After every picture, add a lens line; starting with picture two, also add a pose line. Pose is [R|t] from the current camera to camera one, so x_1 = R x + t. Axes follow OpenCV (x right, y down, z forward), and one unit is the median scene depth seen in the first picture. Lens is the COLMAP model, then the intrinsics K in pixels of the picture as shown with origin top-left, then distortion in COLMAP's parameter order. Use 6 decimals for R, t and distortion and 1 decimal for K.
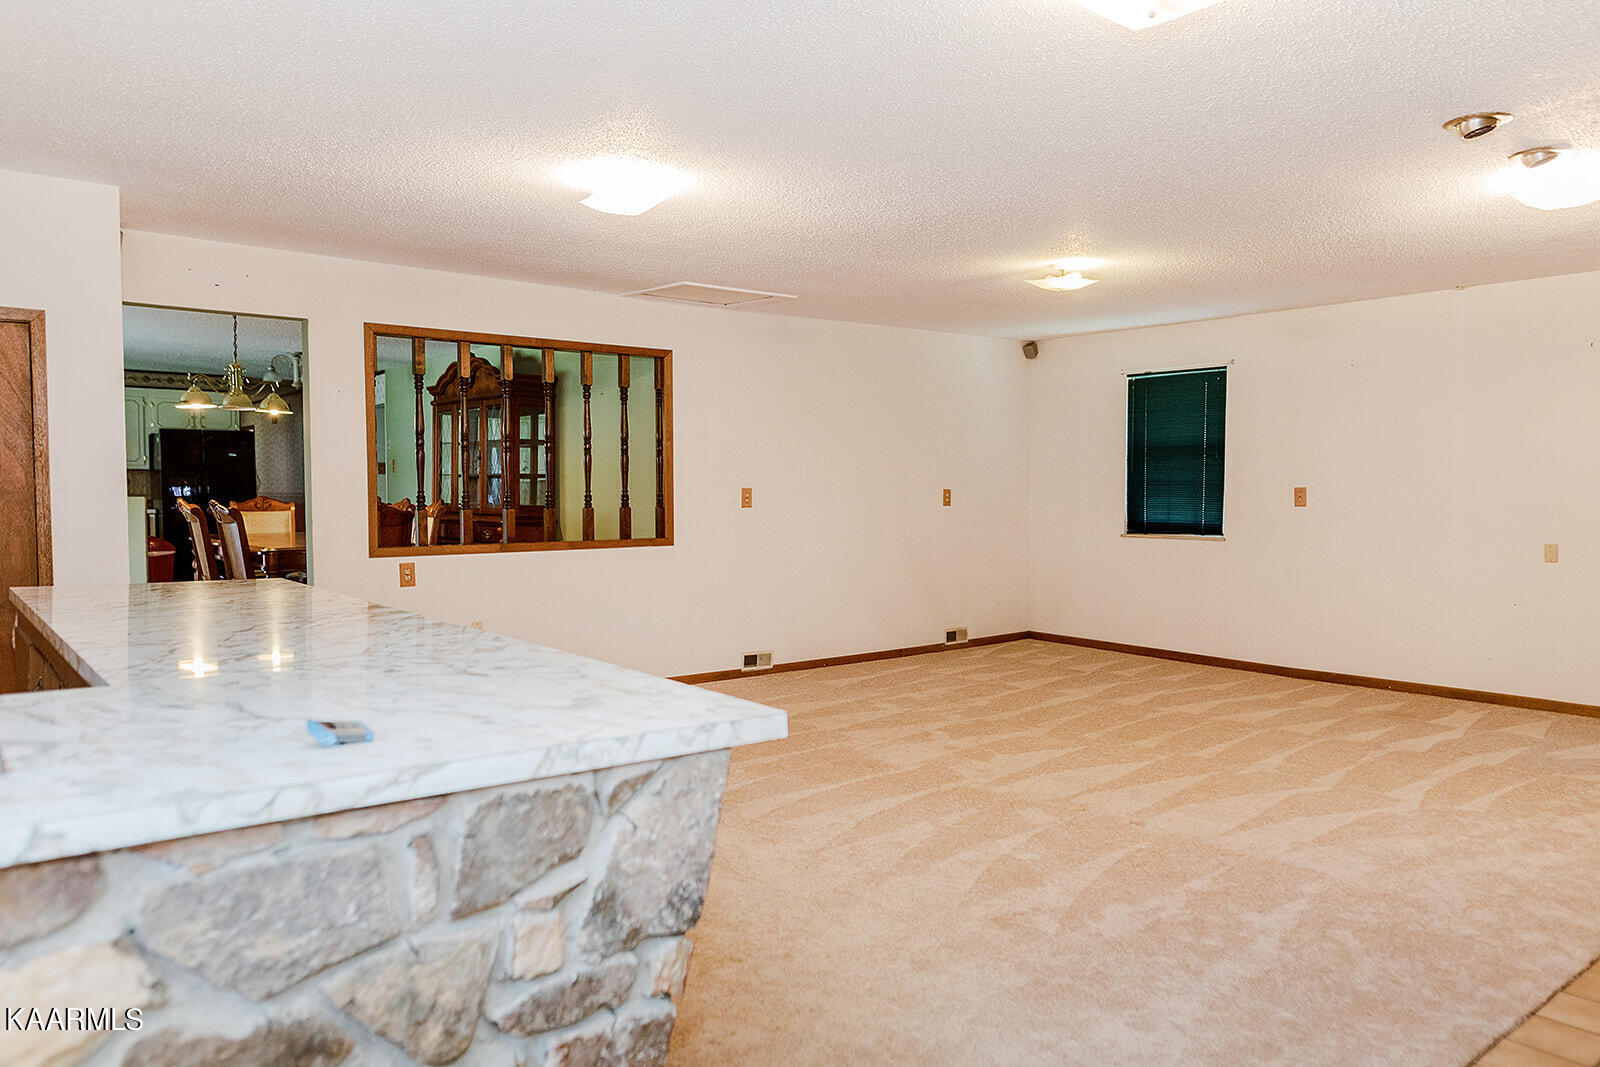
lens RADIAL K [[1126.4, 0, 808.8], [0, 1126.4, 535.6], [0, 0, 1]] dist [-0.018232, 0.014219]
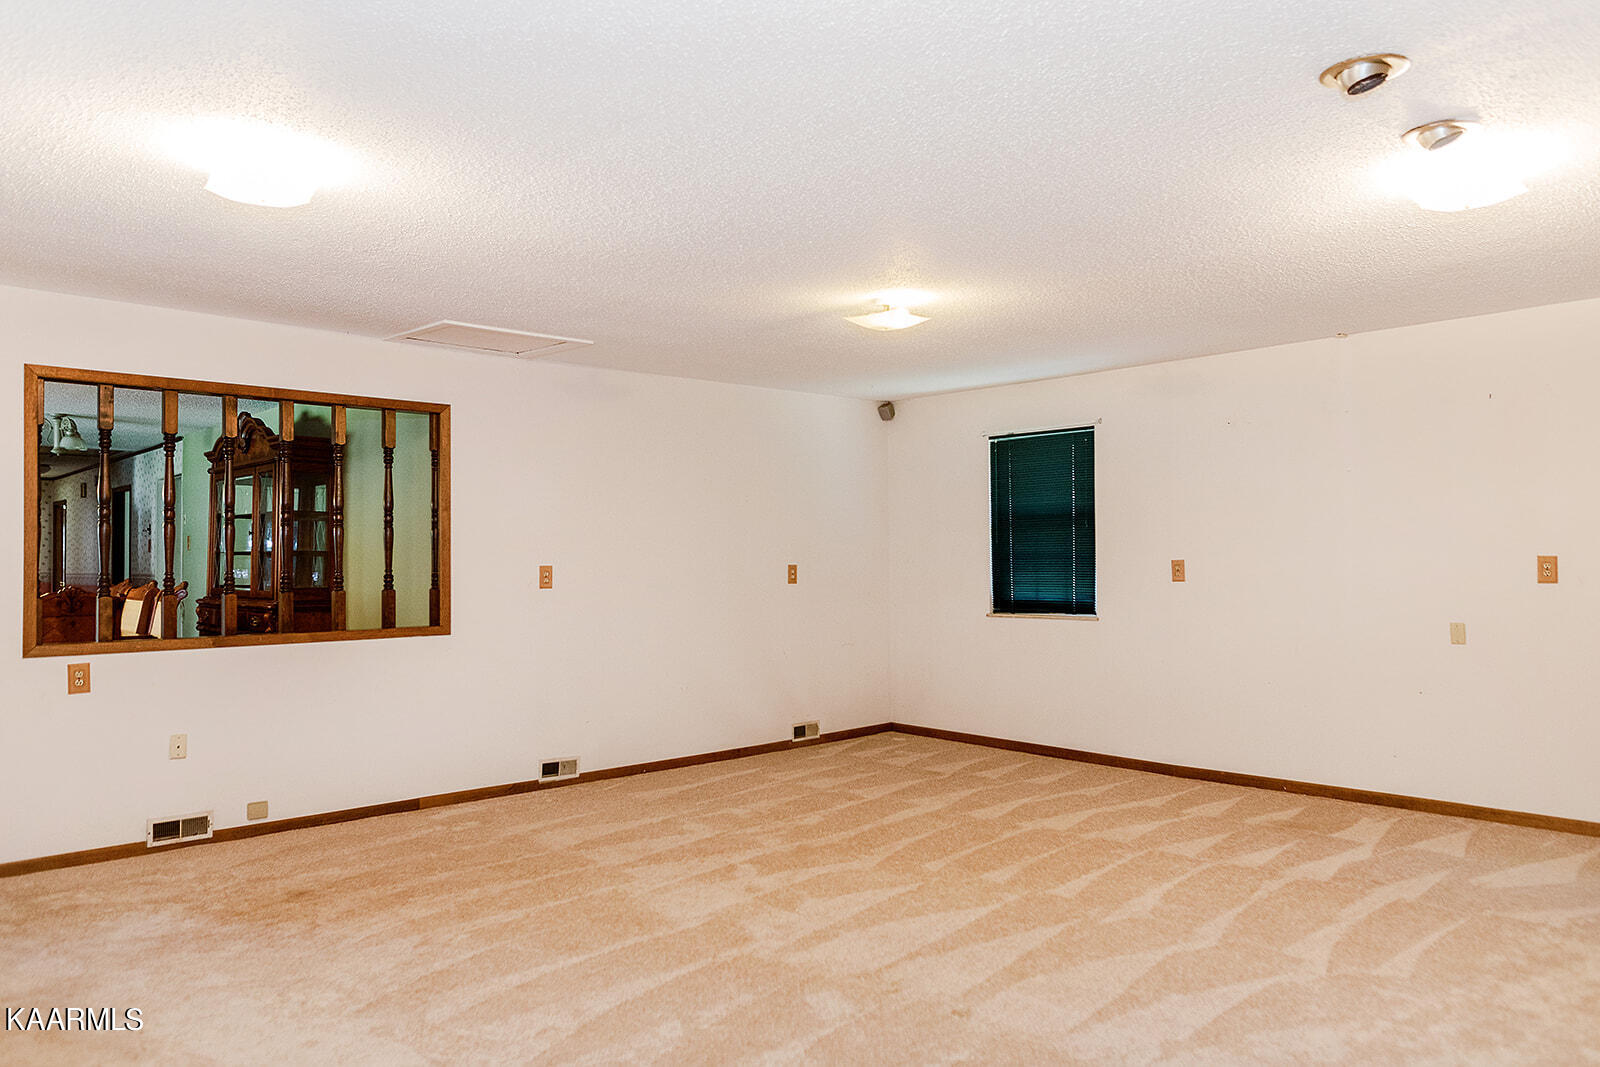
lens RADIAL K [[1126.4, 0, 785.8], [0, 1126.4, 527.3], [0, 0, 1]] dist [-0.018232, 0.014219]
pose [[0.997965, -0.005698, 0.063510, 0.079965], [0.010335, 0.997284, -0.072926, -0.007663], [-0.062922, 0.073434, 0.995313, 0.148391]]
